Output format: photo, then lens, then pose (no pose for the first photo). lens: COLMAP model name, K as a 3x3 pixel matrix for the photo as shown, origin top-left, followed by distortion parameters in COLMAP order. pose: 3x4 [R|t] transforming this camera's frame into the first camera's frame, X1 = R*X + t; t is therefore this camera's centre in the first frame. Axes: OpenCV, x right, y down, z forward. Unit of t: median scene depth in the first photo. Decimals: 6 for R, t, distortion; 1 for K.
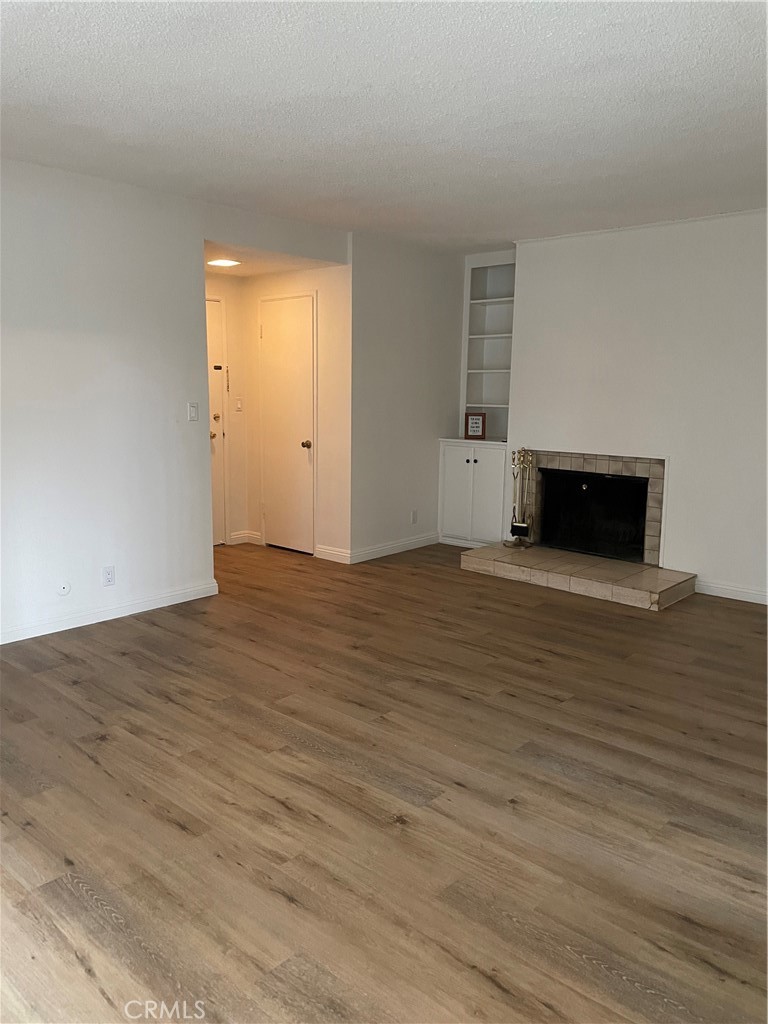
lens RADIAL K [[779.3, 0, 387.5], [0, 779.3, 511.7], [0, 0, 1]] dist [0.057935, -0.055406]
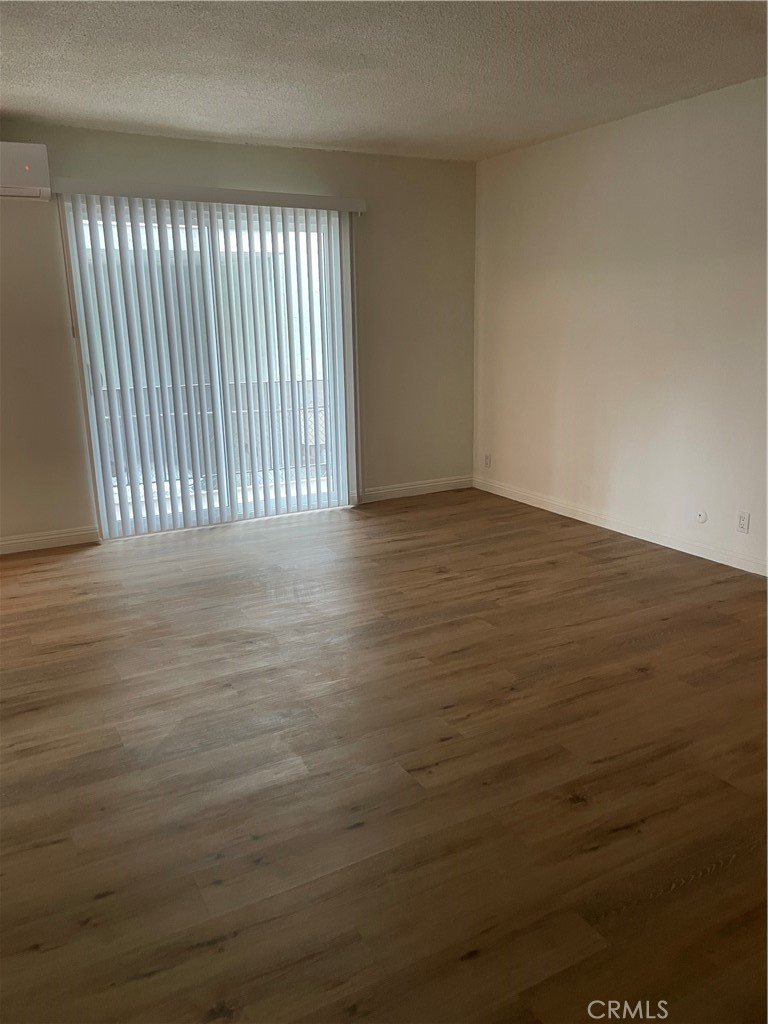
lens RADIAL K [[779.3, 0, 388.4], [0, 779.3, 505.8], [0, 0, 1]] dist [0.057935, -0.055406]
pose [[-0.321028, 0.216877, -0.921903, 0.843427], [-0.141663, 0.951479, 0.273165, -0.174758], [0.936415, 0.218294, -0.274727, 1.155652]]
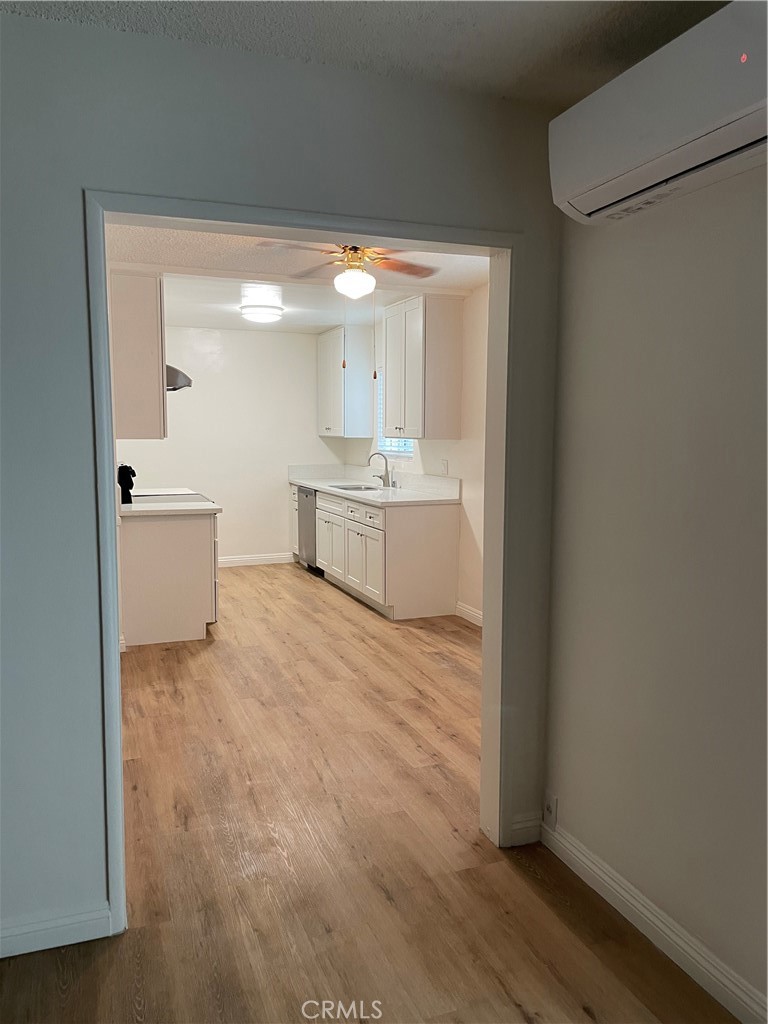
lens RADIAL K [[779.3, 0, 386.9], [0, 779.3, 514.1], [0, 0, 1]] dist [0.057935, -0.055406]
pose [[-0.892457, -0.061824, 0.446877, -0.279183], [0.062790, 0.963901, 0.258751, -0.133451], [-0.446742, 0.258983, -0.856358, 0.715363]]
